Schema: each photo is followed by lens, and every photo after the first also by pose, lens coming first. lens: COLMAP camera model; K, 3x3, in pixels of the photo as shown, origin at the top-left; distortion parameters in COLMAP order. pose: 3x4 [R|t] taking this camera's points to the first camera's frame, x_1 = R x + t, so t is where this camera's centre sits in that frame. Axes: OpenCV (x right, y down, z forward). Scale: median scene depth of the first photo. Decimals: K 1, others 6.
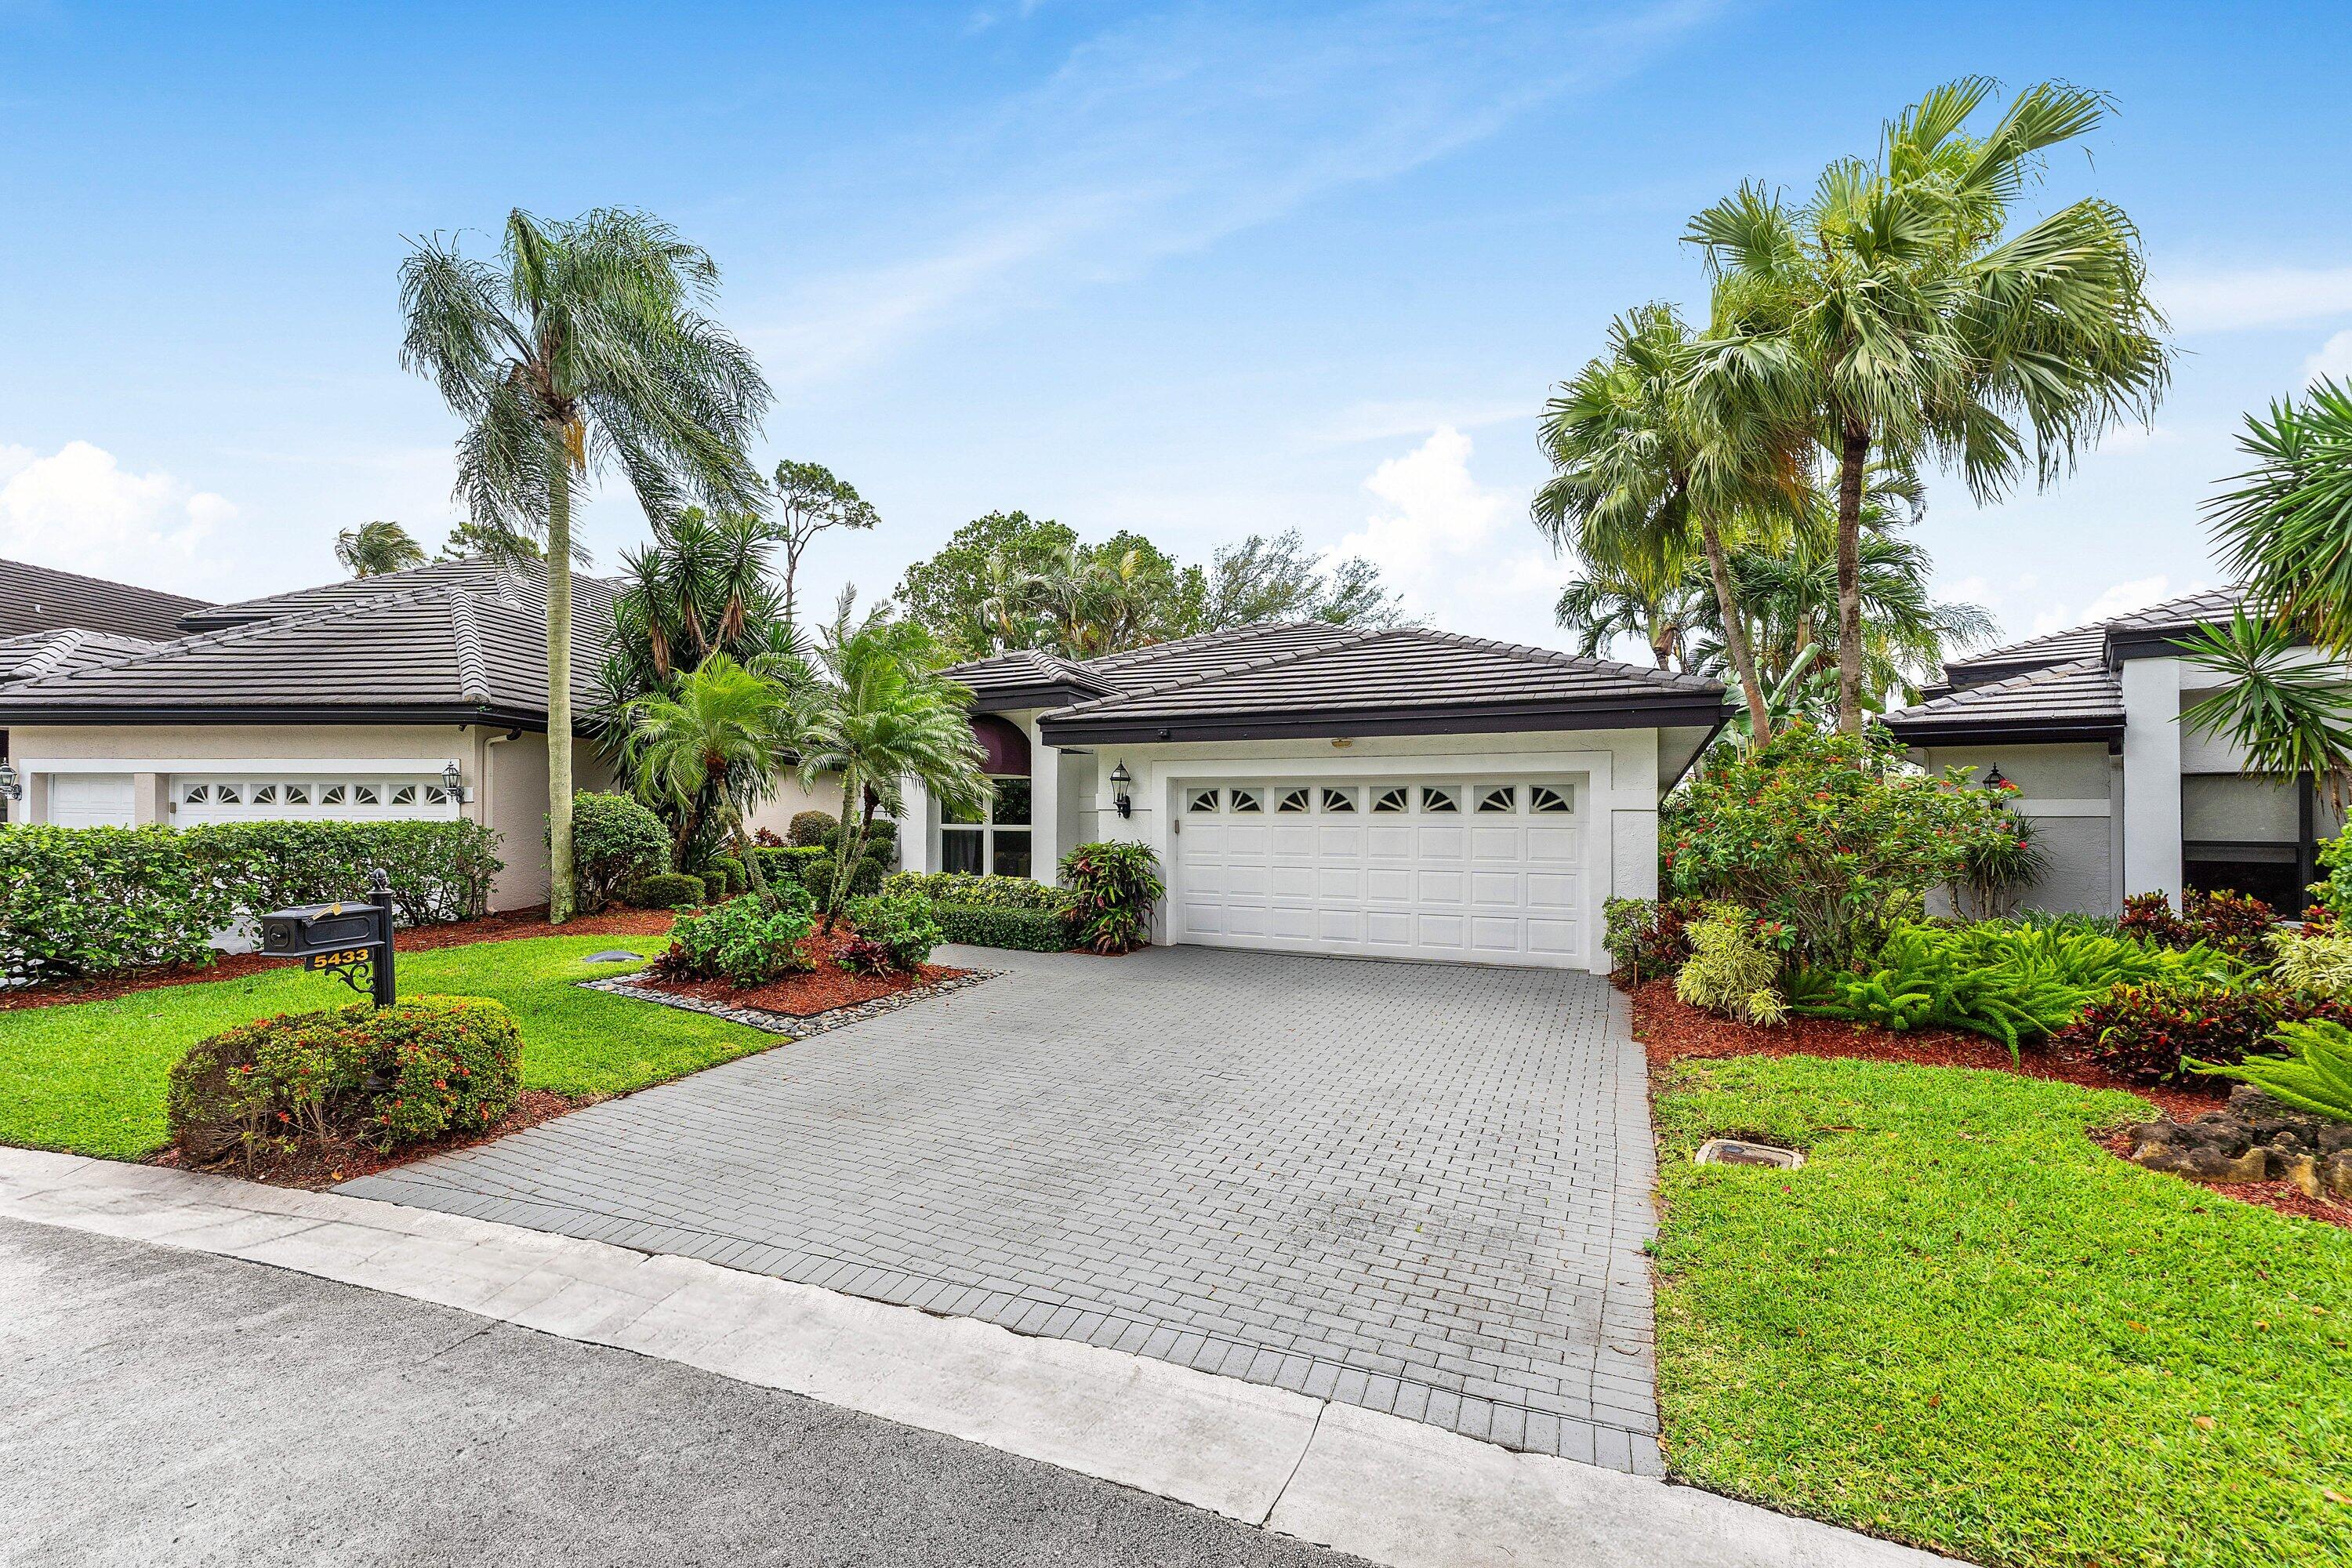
lens RADIAL K [[996.4, 0, 1185.7], [0, 996.4, 820.9], [0, 0, 1]] dist [-0.001921, 0.000047]
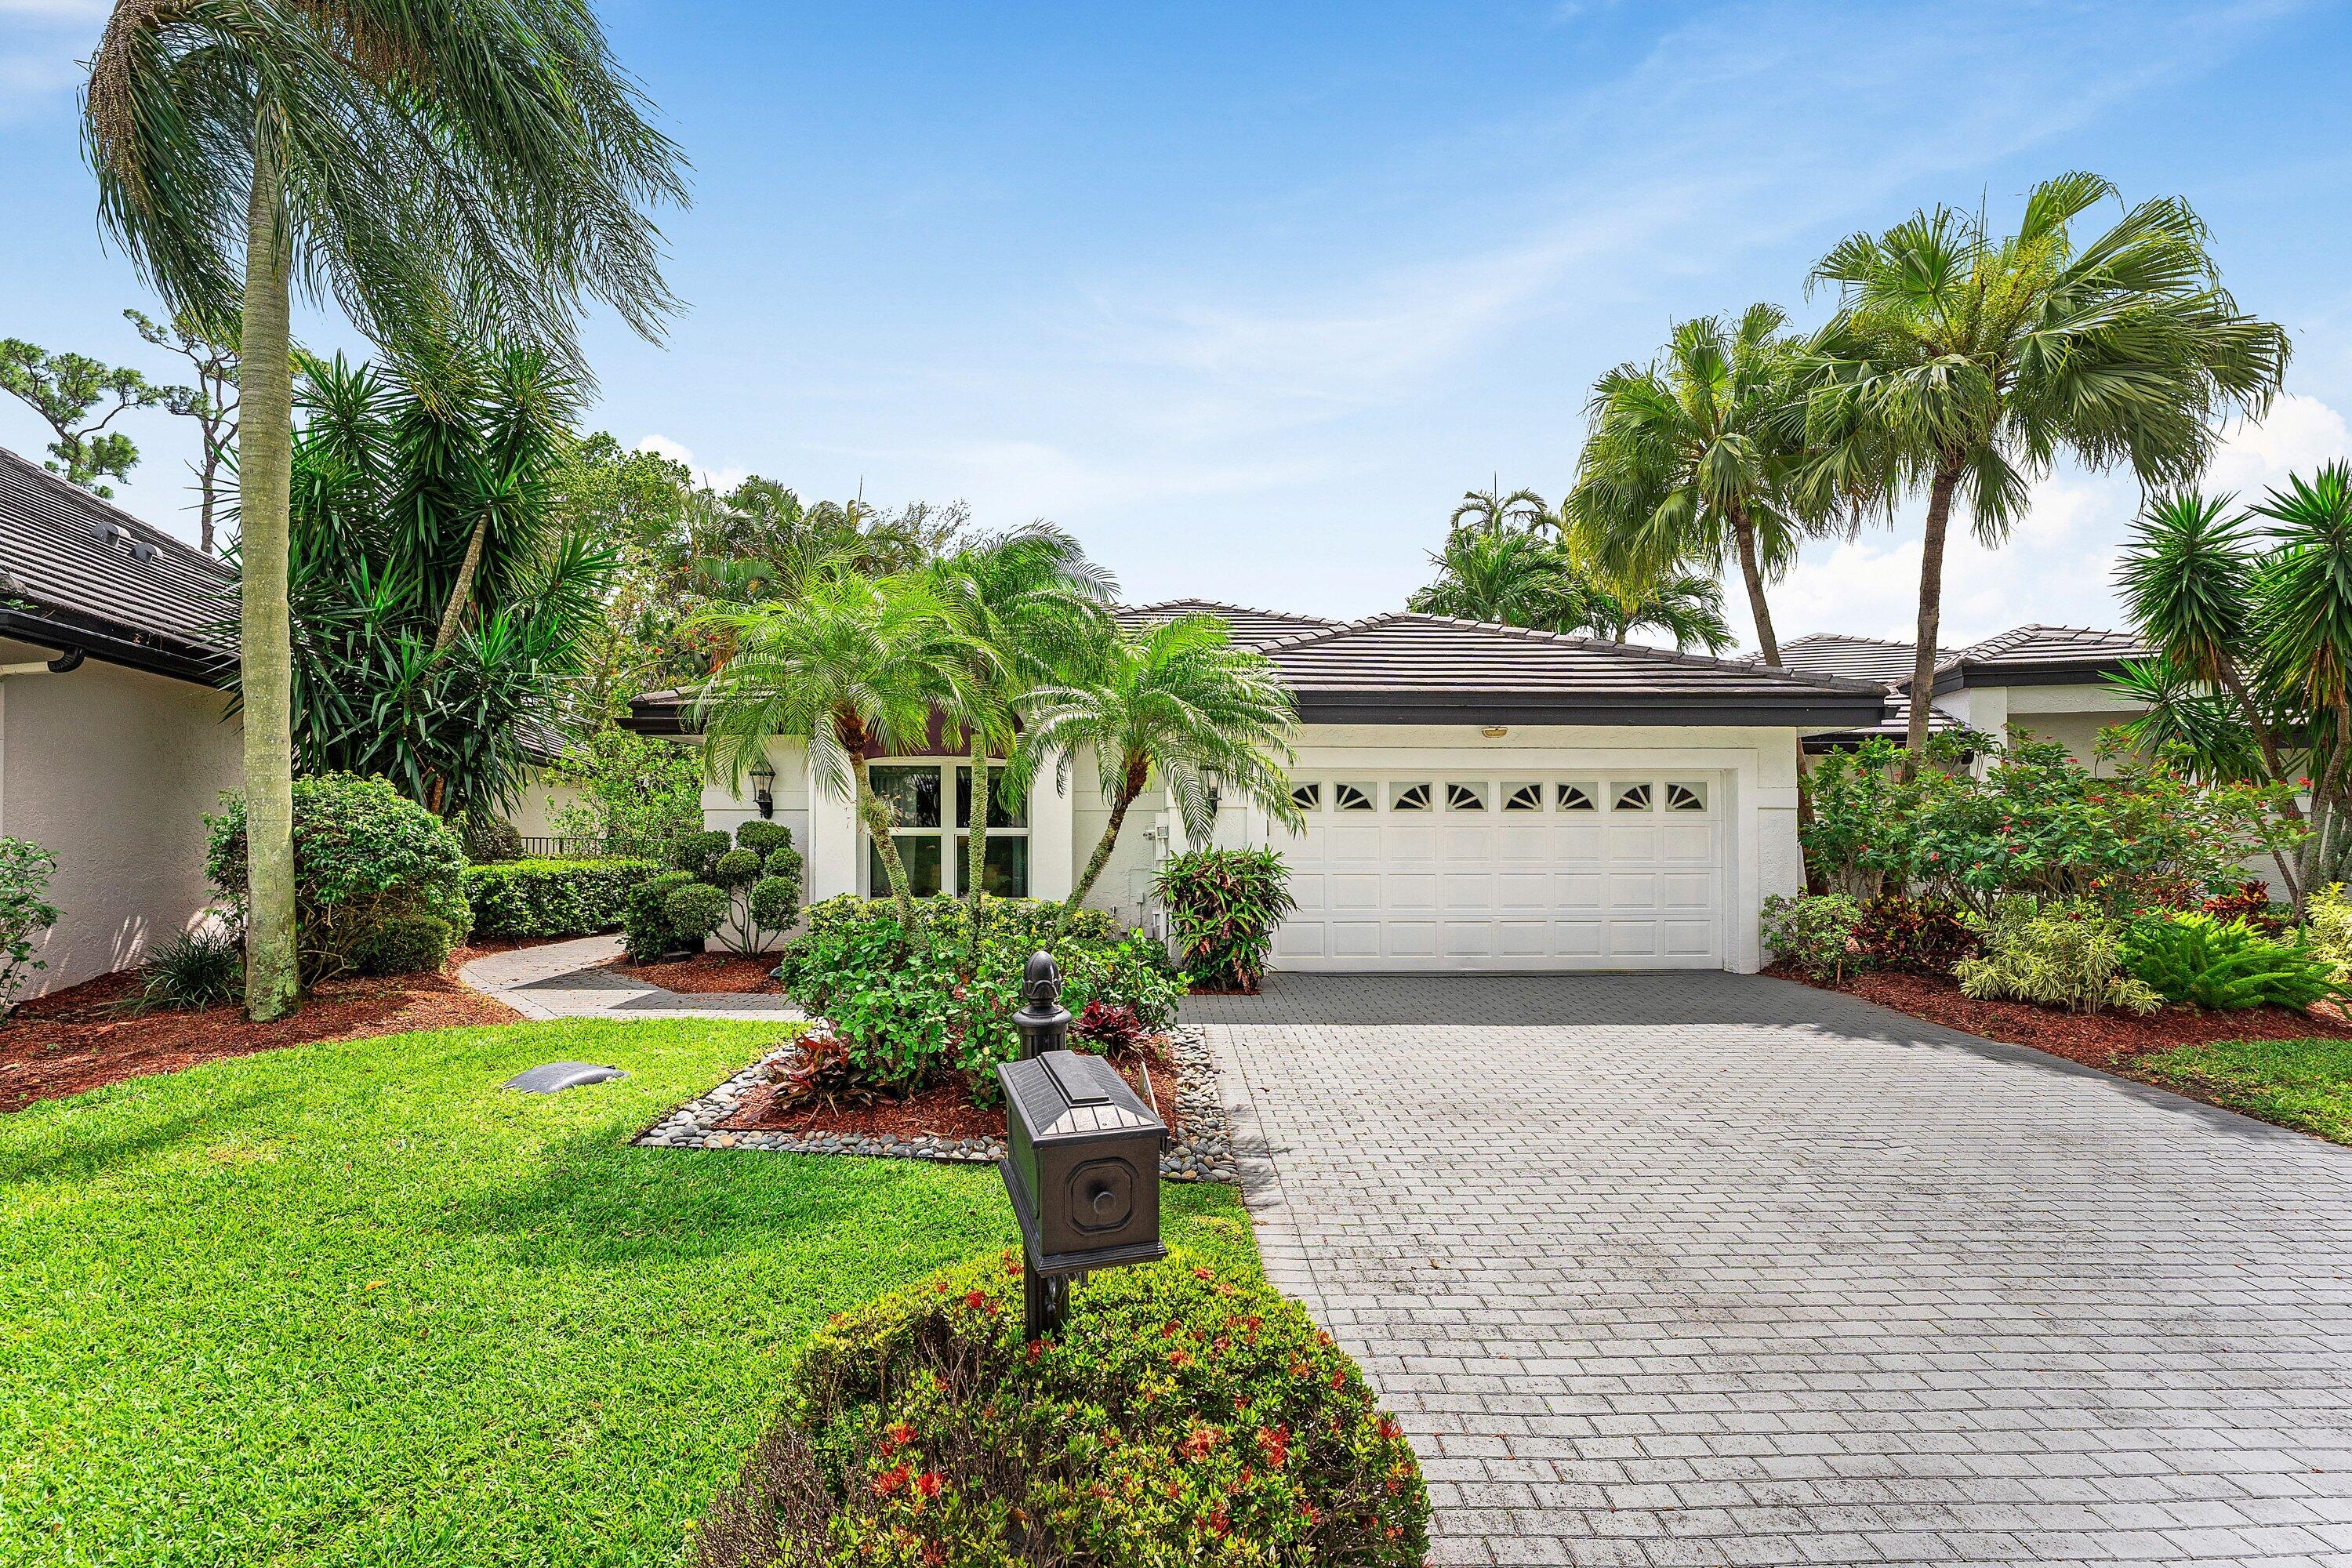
lens RADIAL K [[996.4, 0, 1185.7], [0, 996.4, 820.9], [0, 0, 1]] dist [-0.001921, 0.000047]
pose [[0.889869, -0.005565, 0.456183, -0.454191], [0.004940, 0.999985, 0.002561, -0.002818], [-0.456190, -0.000026, 0.889882, 0.310749]]
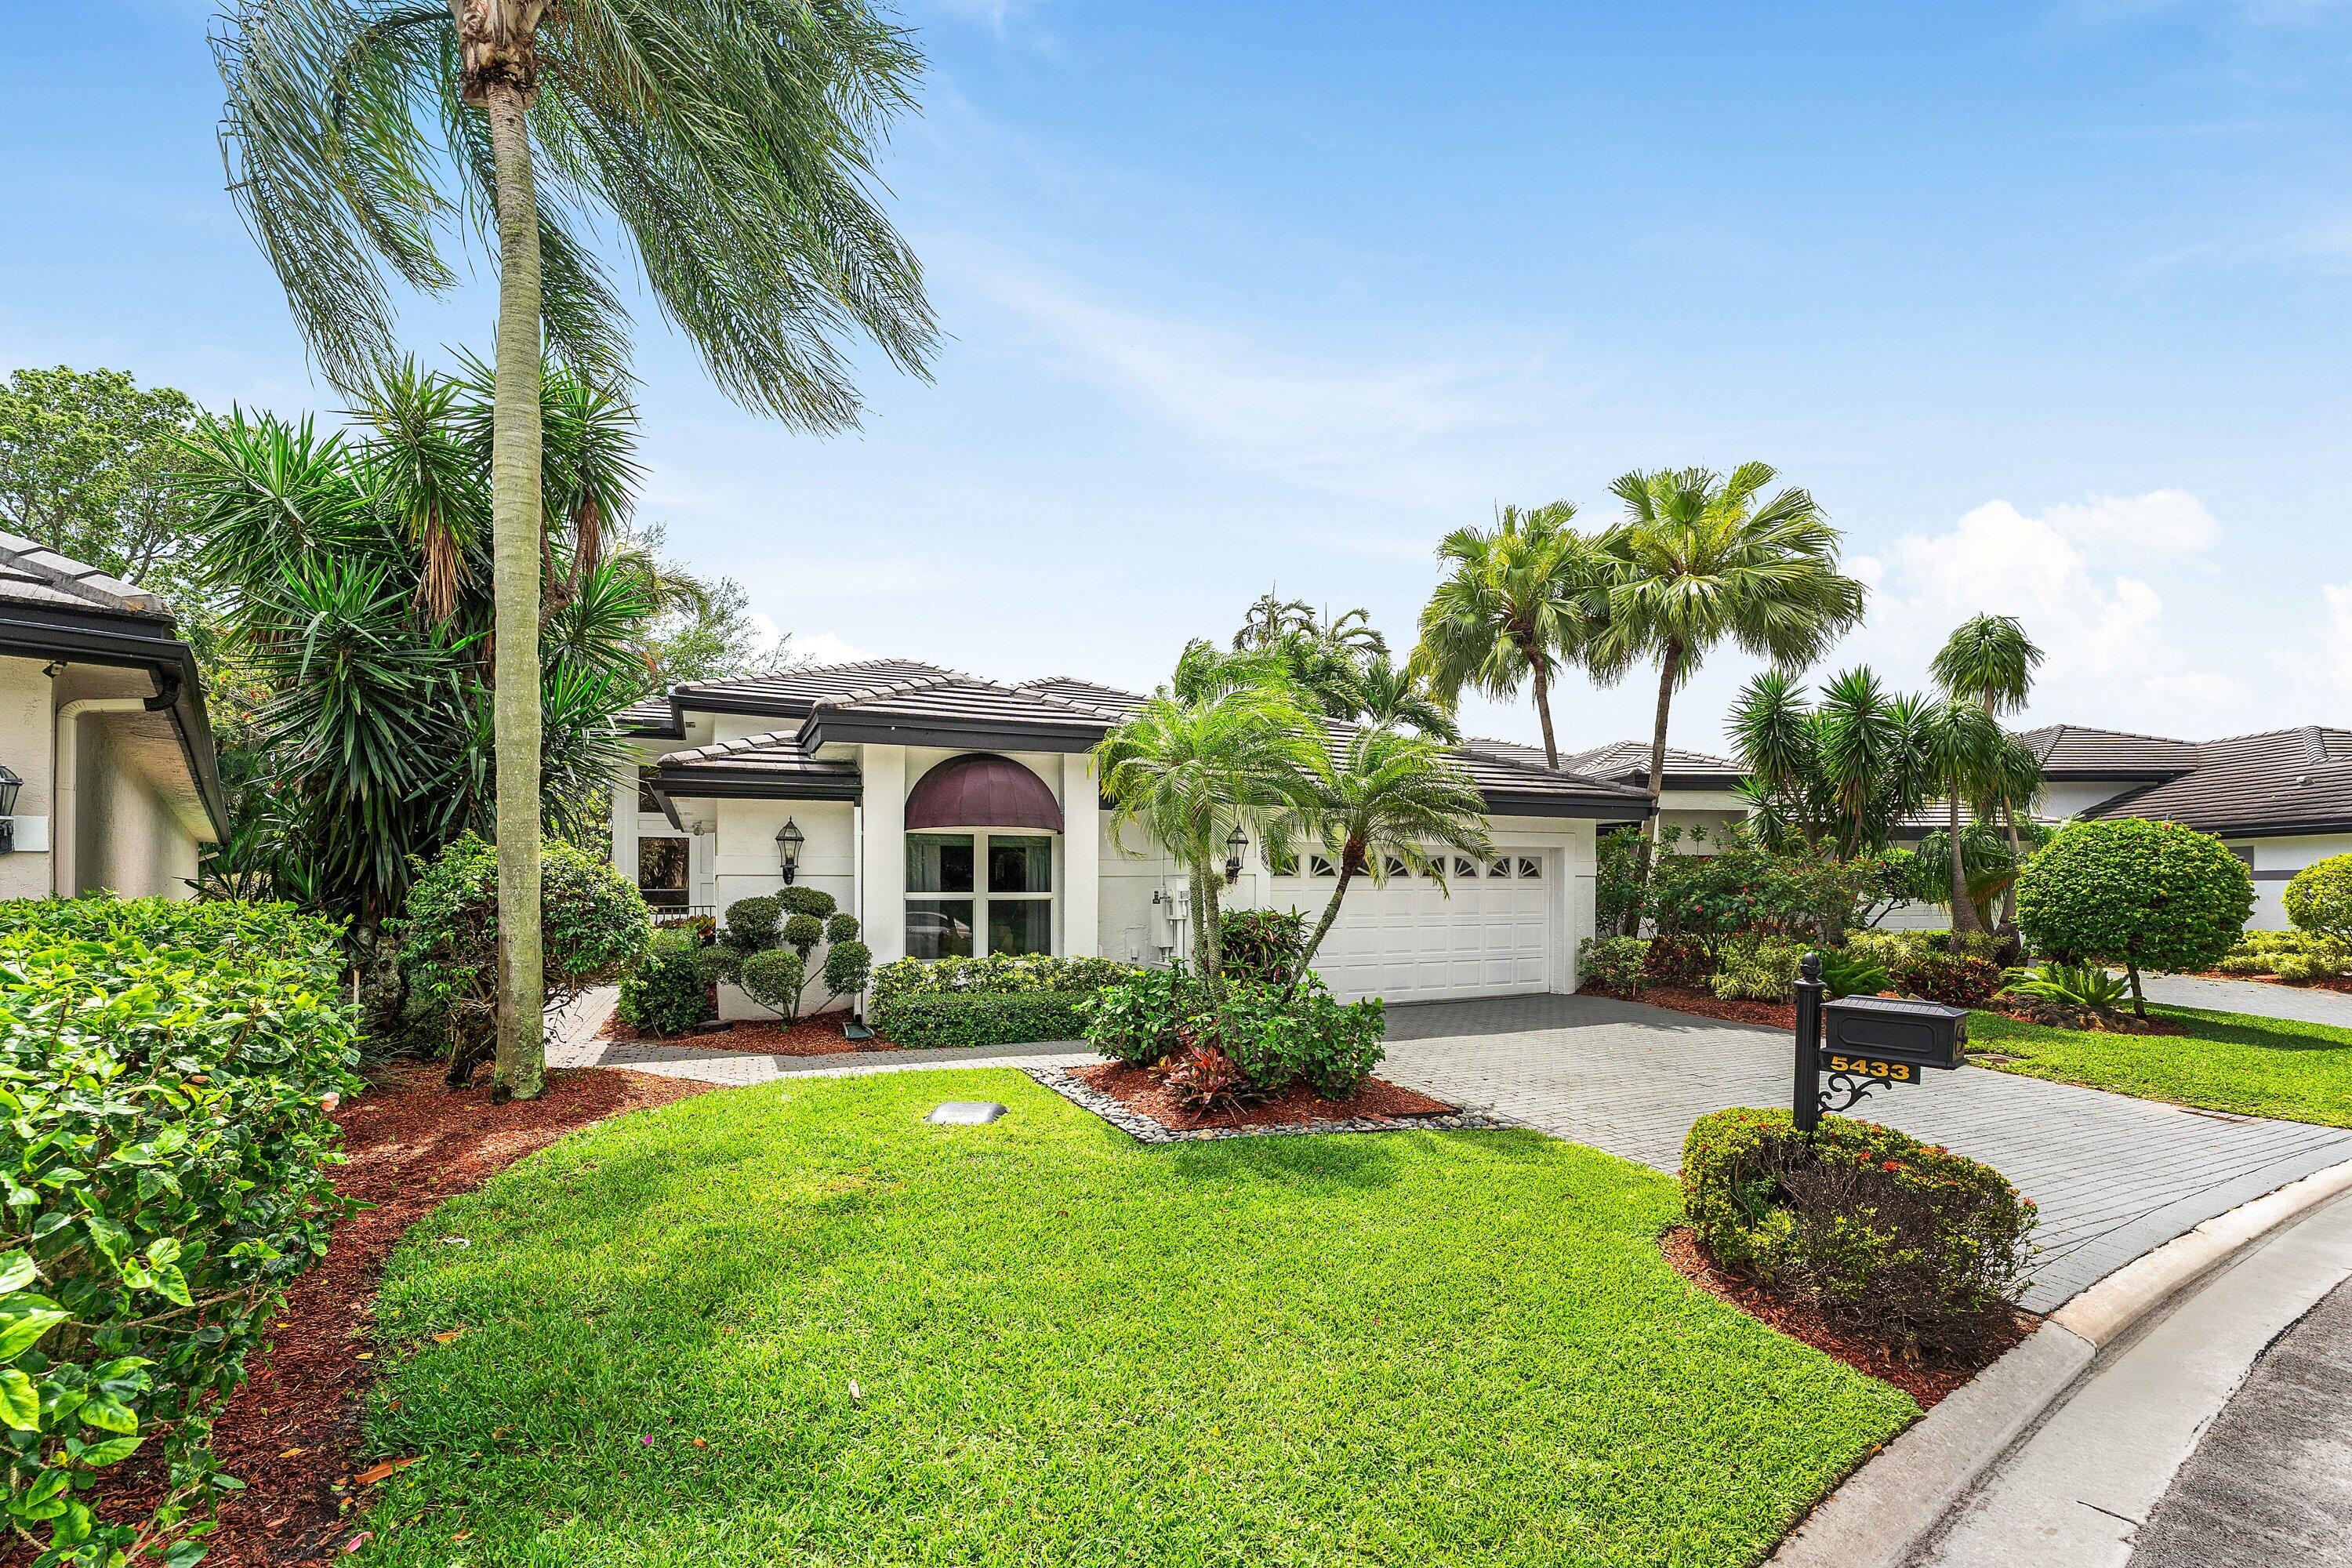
lens RADIAL K [[1030.4, 0, 1201.5], [0, 1030.4, 928.7], [0, 0, 1]] dist [-0.001846, -0.000141]
pose [[0.624512, -0.041890, 0.779891, -0.871822], [0.000724, 0.998591, 0.053057, -0.012142], [-0.781015, -0.032570, 0.623663, 0.420249]]
